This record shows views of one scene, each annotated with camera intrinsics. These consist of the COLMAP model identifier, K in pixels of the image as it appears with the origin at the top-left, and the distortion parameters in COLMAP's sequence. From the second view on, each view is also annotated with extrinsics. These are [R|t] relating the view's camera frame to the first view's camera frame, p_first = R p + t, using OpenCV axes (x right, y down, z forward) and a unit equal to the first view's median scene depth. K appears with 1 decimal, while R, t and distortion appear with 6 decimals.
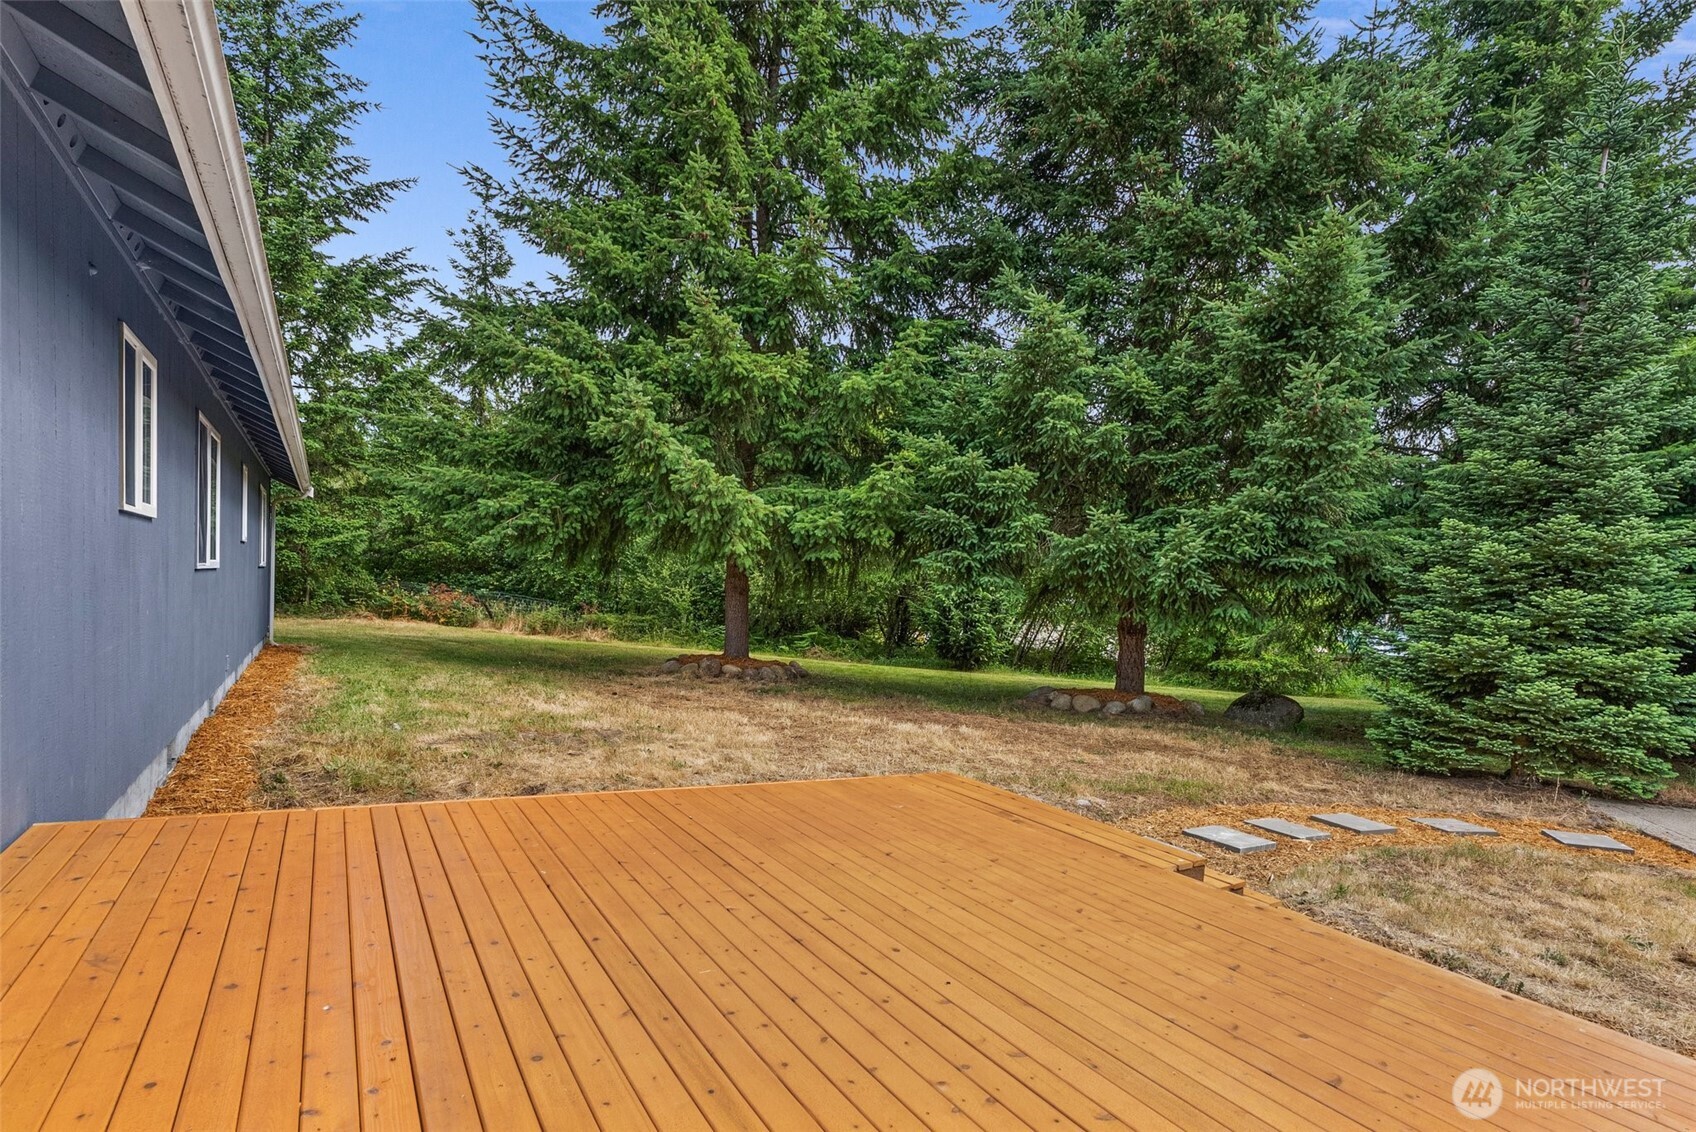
lens RADIAL K [[839.1, 0, 849.8], [0, 839.1, 681.9], [0, 0, 1]] dist [0.001250, 0.000284]
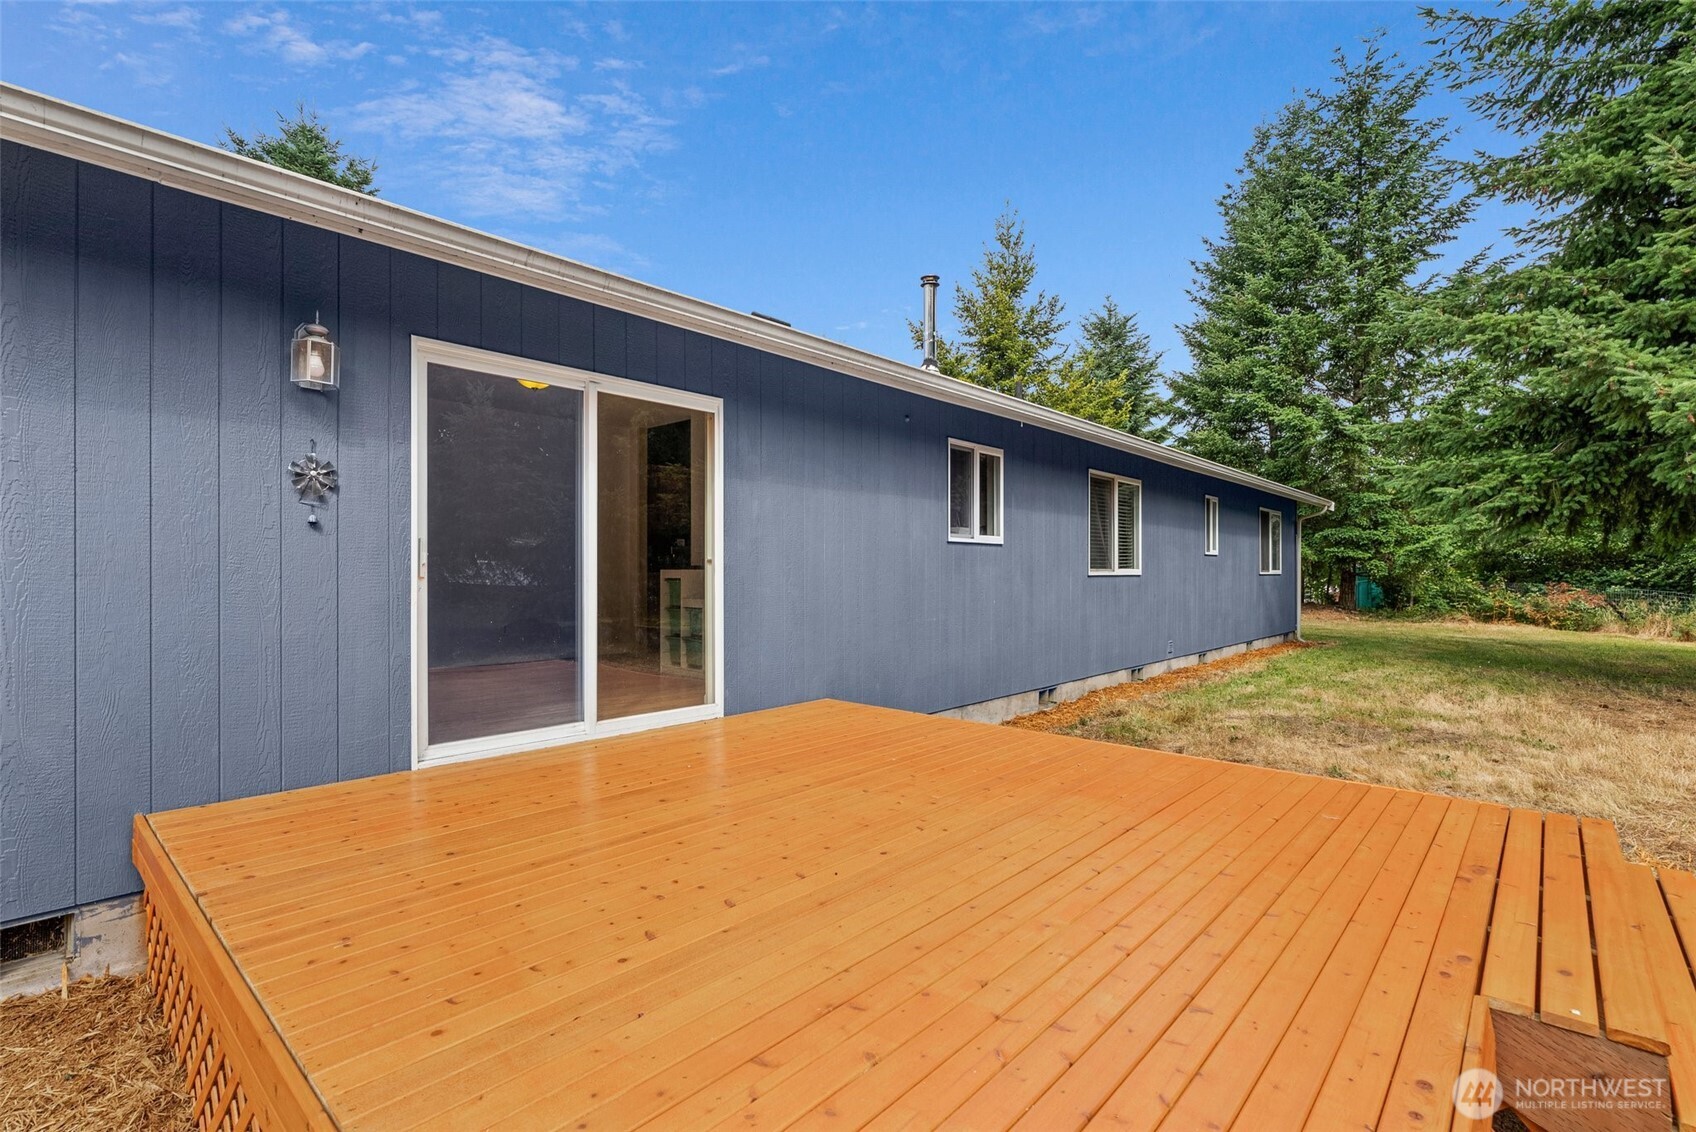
lens RADIAL K [[779.5, 0, 848.0], [0, 779.5, 566.0], [0, 0, 1]] dist [-0.000861, -0.000060]
pose [[0.276807, -0.078251, -0.957734, 0.112074], [-0.072473, 0.992140, -0.102008, 0.004651], [0.958189, 0.097646, 0.268961, 0.066178]]
